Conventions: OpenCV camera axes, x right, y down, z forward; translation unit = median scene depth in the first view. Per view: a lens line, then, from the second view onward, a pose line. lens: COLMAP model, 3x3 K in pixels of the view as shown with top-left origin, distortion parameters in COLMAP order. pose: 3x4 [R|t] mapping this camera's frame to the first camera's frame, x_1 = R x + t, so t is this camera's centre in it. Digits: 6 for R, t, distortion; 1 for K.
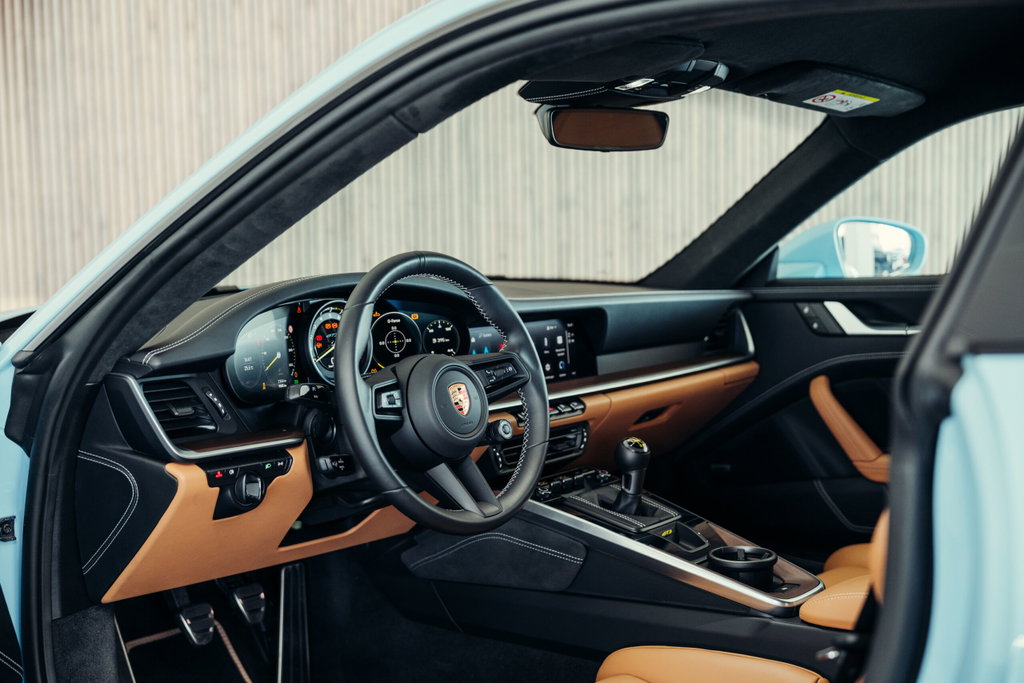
lens RADIAL K [[1327.9, 0, 514.6], [0, 1327.9, 344.6], [0, 0, 1]] dist [0.019587, 0.000000]
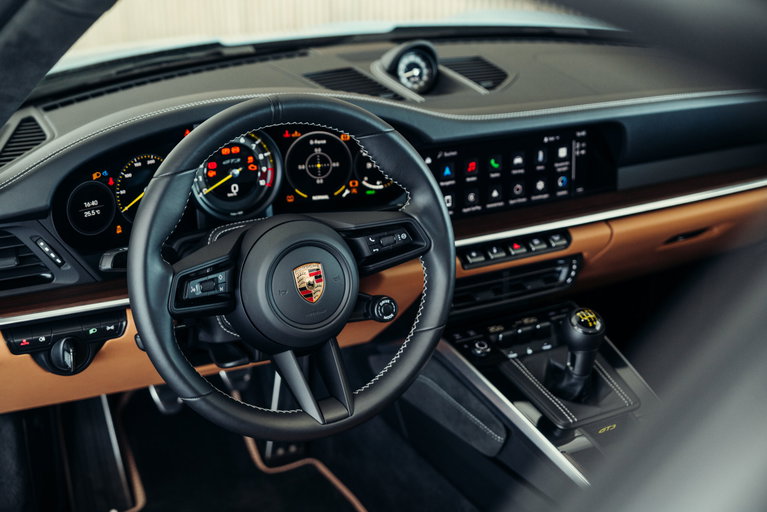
lens RADIAL K [[1049.4, 0, 383.3], [0, 1049.4, 253.5], [0, 0, 1]] dist [0.019433, 0.000000]
pose [[0.915932, 0.161856, -0.367248, 0.207569], [-0.050552, 0.954310, 0.294511, -0.149337], [0.398137, -0.251187, 0.882265, 0.385414]]
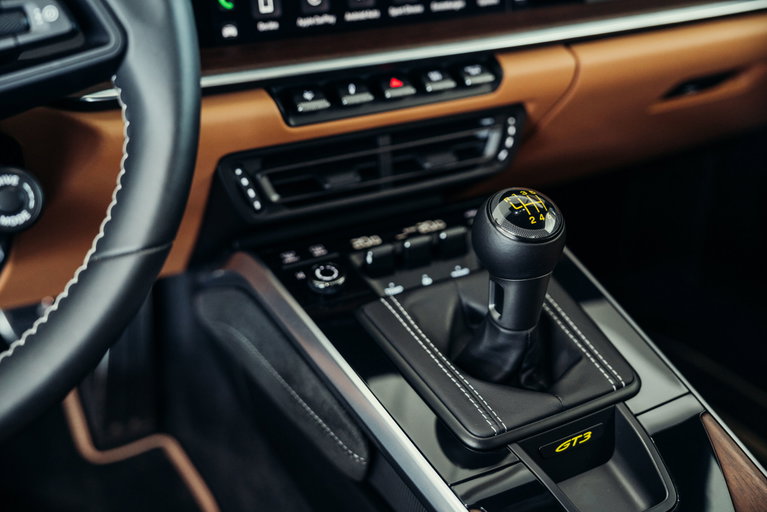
lens RADIAL K [[859.6, 0, 382.4], [0, 859.6, 253.2], [0, 0, 1]] dist [0.037395, 0.000000]
pose [[0.916704, 0.159405, -0.366392, 0.145982], [-0.022304, 0.935959, 0.351401, -0.000509], [0.398944, -0.313959, 0.861553, 0.763931]]
